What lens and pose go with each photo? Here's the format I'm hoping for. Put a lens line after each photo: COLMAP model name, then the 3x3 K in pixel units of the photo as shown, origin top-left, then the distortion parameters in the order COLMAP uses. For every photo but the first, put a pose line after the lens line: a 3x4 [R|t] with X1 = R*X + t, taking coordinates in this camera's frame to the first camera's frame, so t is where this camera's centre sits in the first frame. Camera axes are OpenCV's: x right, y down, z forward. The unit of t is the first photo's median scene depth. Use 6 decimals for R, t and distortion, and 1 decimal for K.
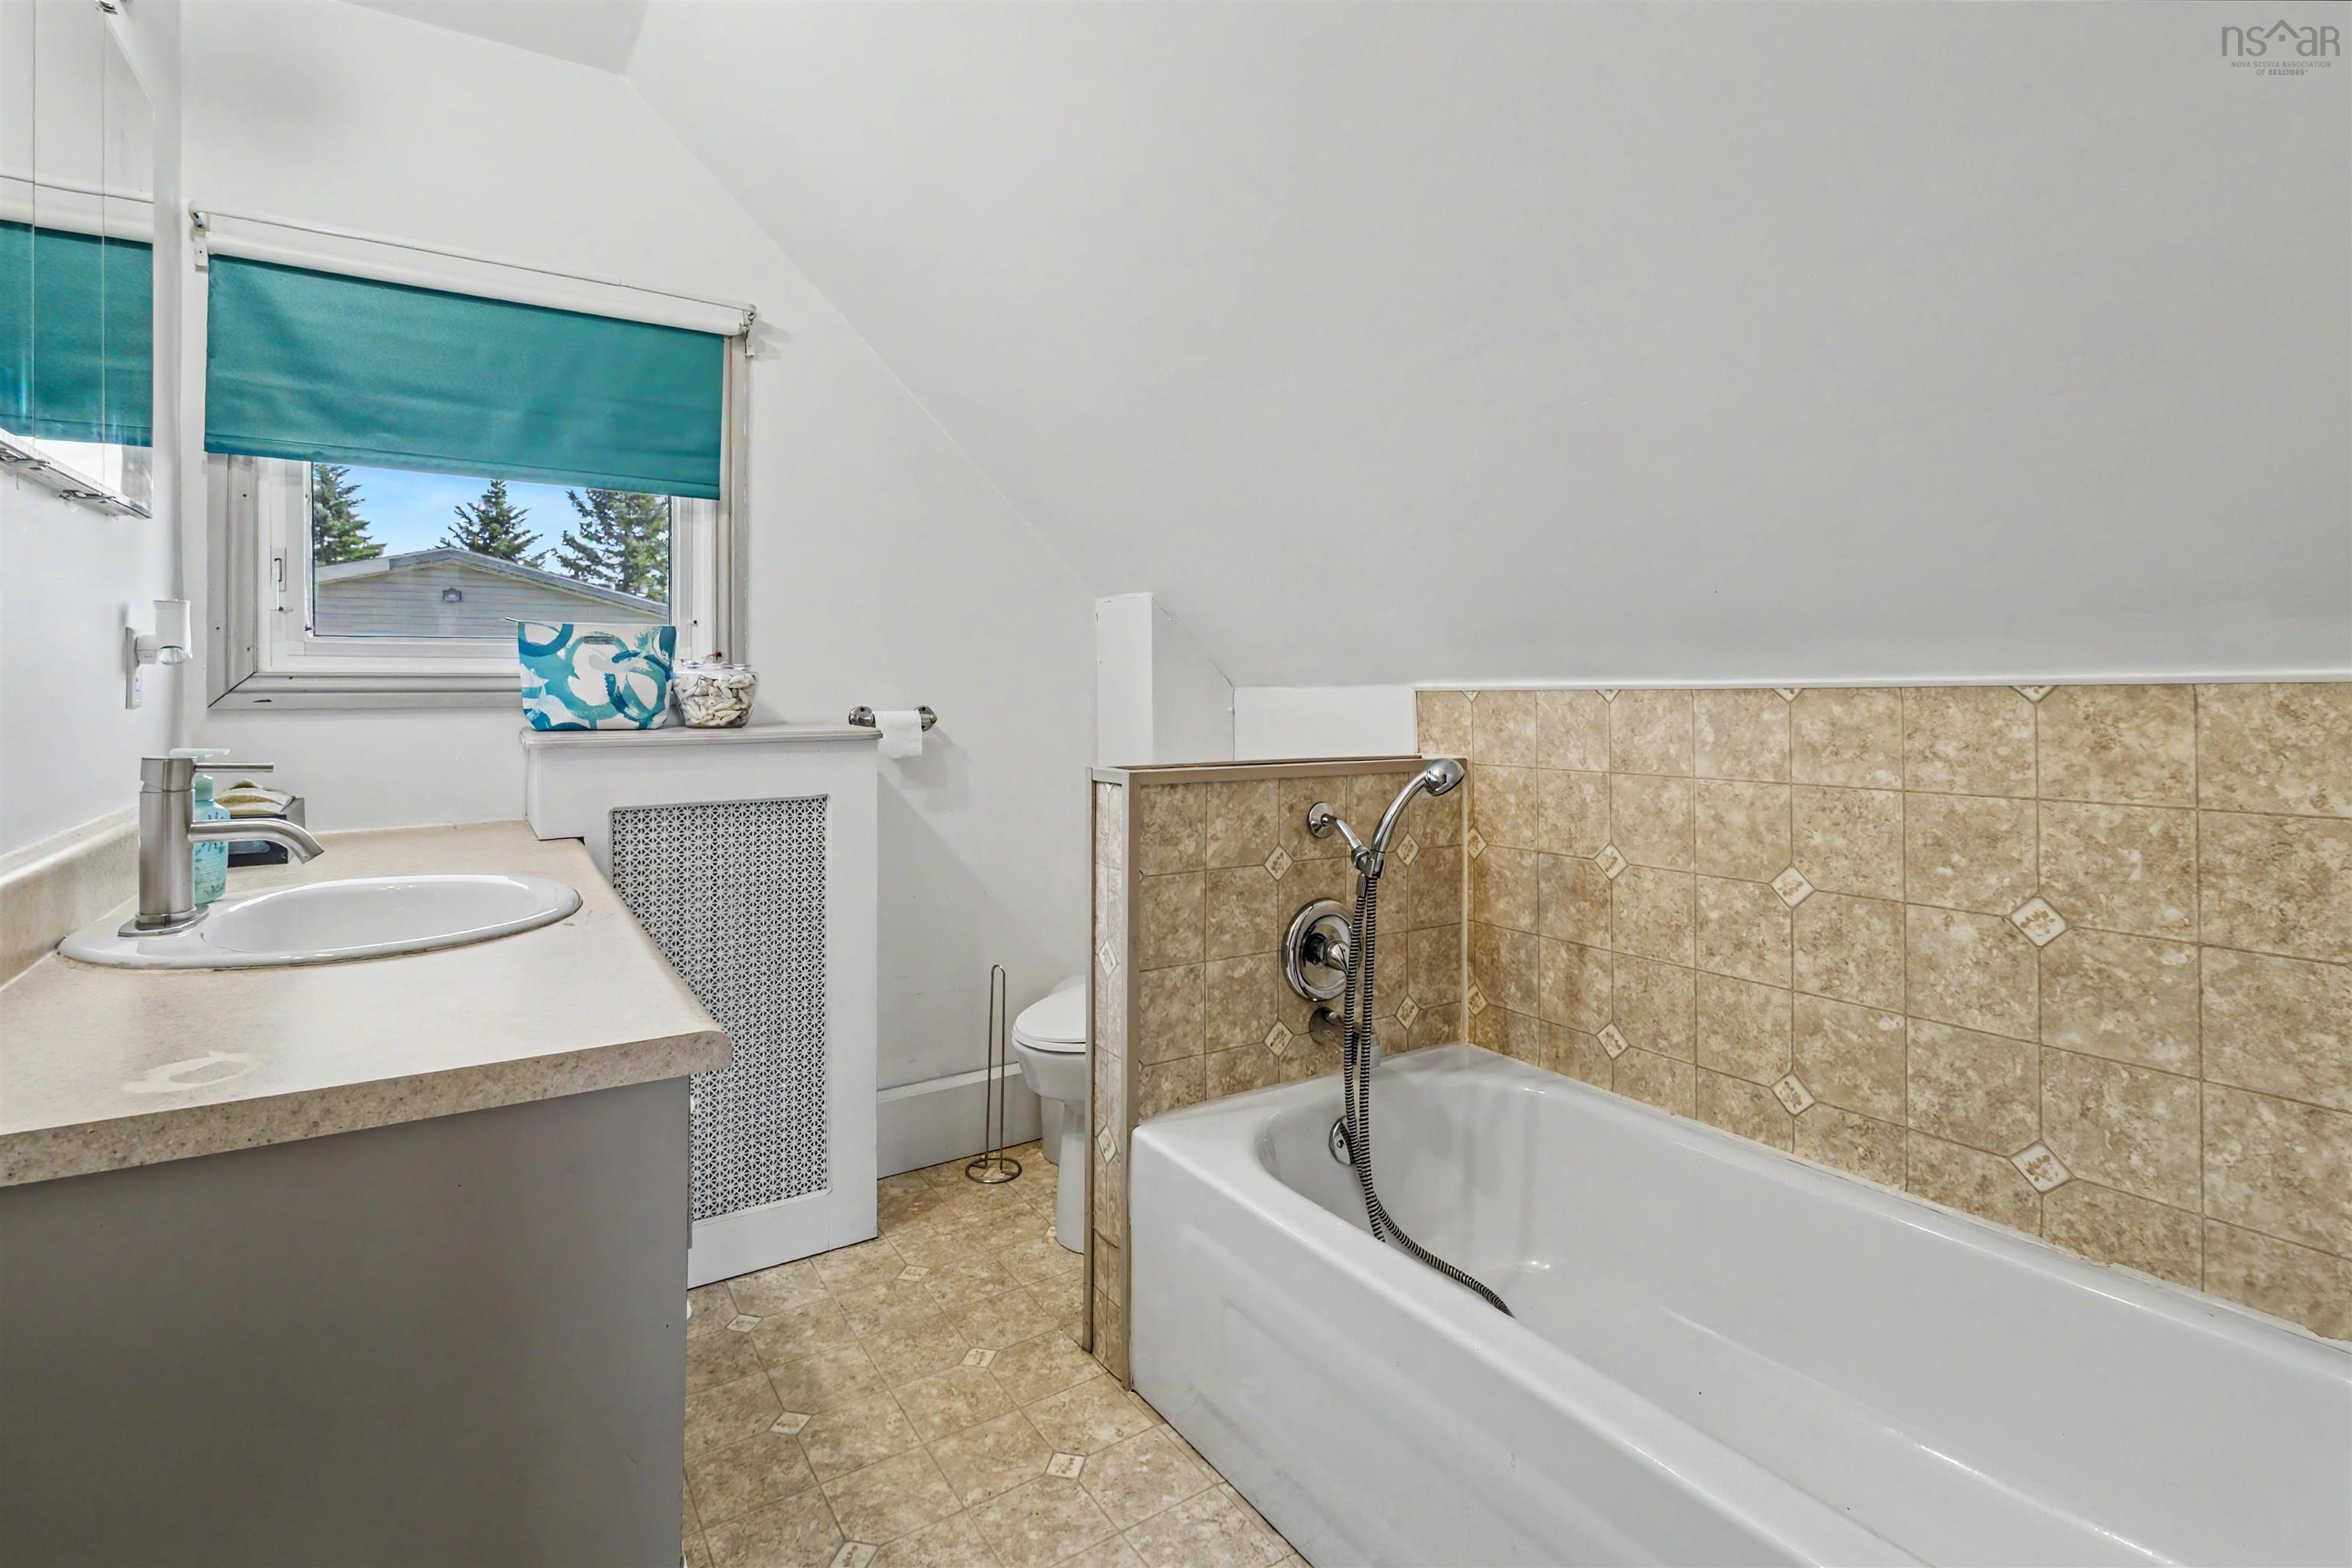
lens RADIAL K [[1131.6, 0, 1104.2], [0, 1131.6, 688.9], [0, 0, 1]] dist [0.017868, -0.002326]
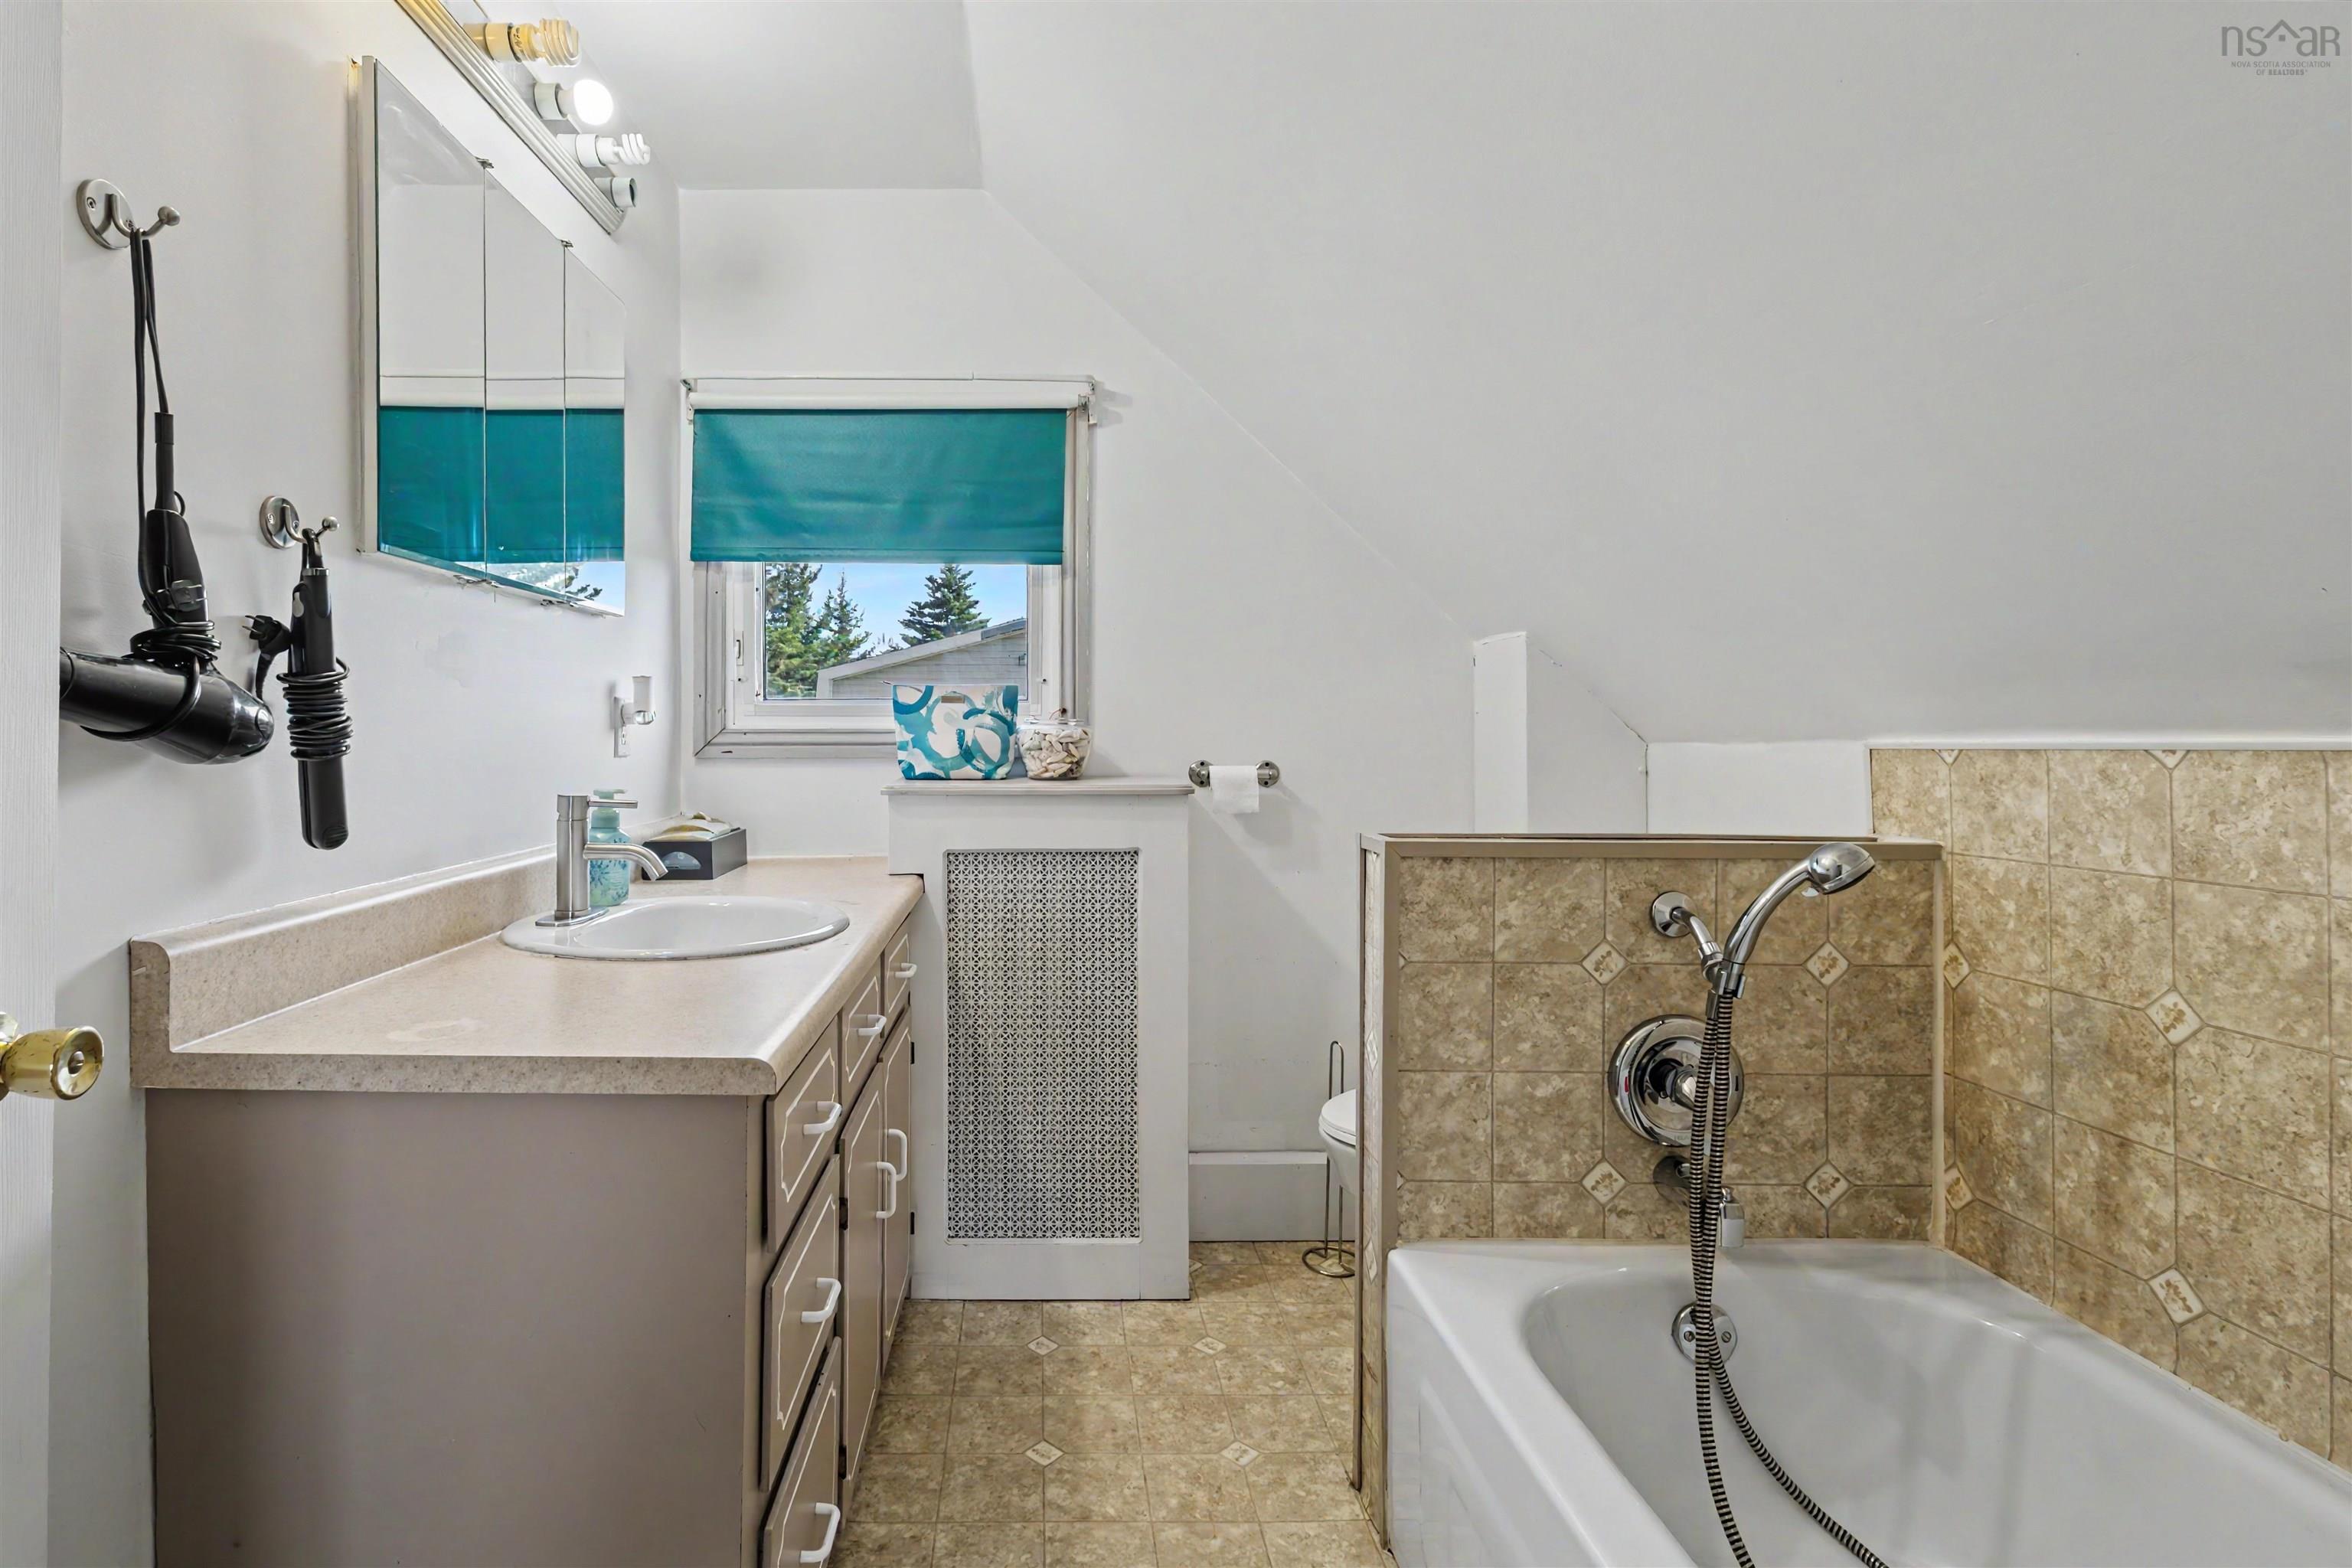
lens RADIAL K [[1131.6, 0, 1073.0], [0, 1131.6, 739.0], [0, 0, 1]] dist [0.017868, -0.002326]
pose [[0.851568, 0.001680, -0.524242, 0.254678], [-0.001828, 0.999998, 0.000235, -0.004394], [0.524241, 0.000758, 0.851570, 0.117683]]
